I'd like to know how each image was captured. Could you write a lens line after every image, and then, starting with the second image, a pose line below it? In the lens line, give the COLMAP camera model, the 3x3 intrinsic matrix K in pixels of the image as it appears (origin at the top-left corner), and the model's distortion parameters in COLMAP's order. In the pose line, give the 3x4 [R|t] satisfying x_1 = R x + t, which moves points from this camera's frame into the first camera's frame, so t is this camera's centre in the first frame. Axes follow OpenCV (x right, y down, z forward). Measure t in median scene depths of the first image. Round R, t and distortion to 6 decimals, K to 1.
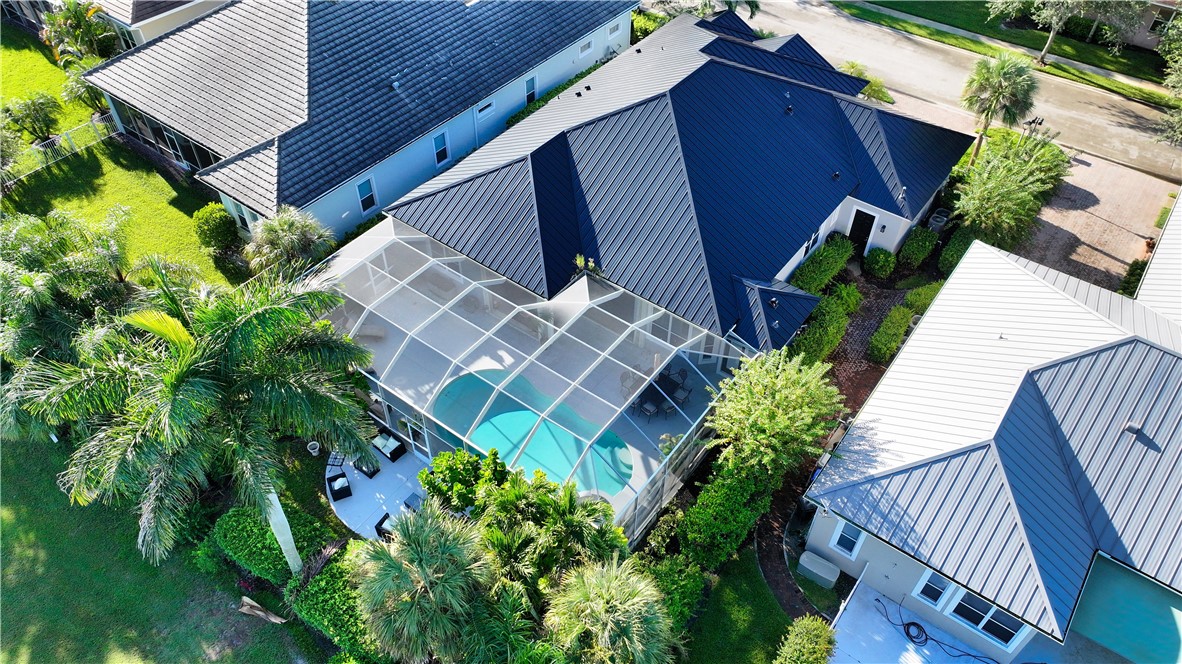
lens RADIAL K [[831.6, 0, 591.0], [0, 831.6, 332.0], [0, 0, 1]] dist [0.011118, 0.010209]
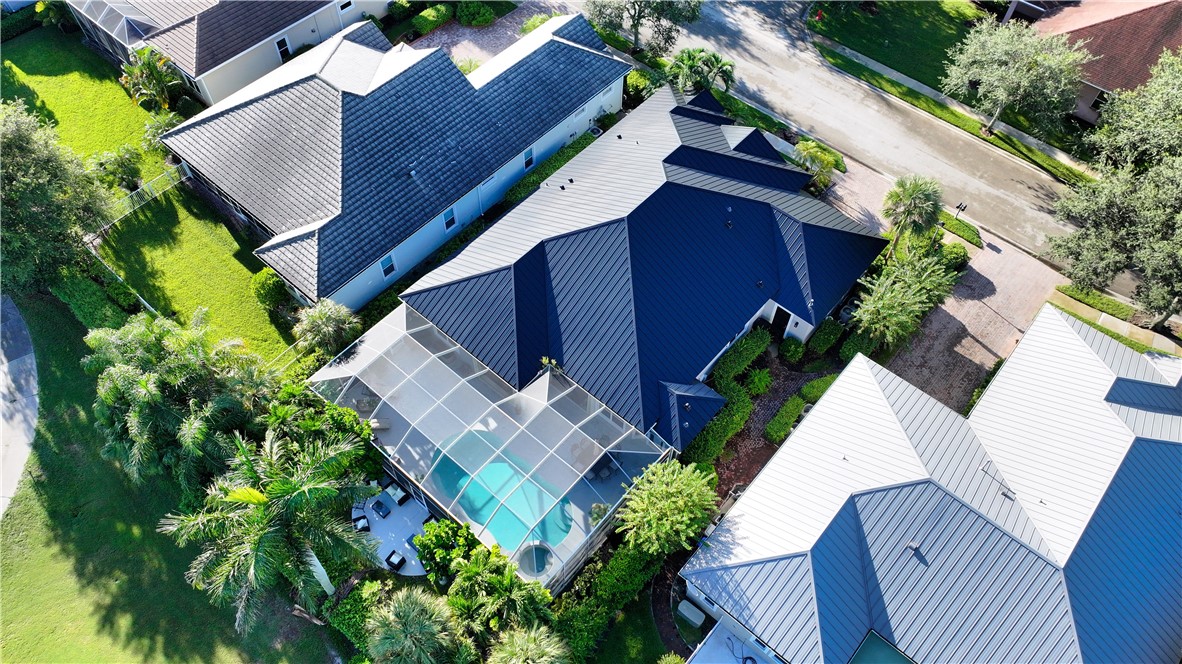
lens RADIAL K [[831.6, 0, 591.0], [0, 831.6, 332.0], [0, 0, 1]] dist [0.011118, 0.010209]
pose [[0.997385, 0.062057, -0.037038, 0.091057], [-0.054729, 0.983278, 0.173695, -0.313547], [0.047197, -0.171214, 0.984103, -0.242317]]
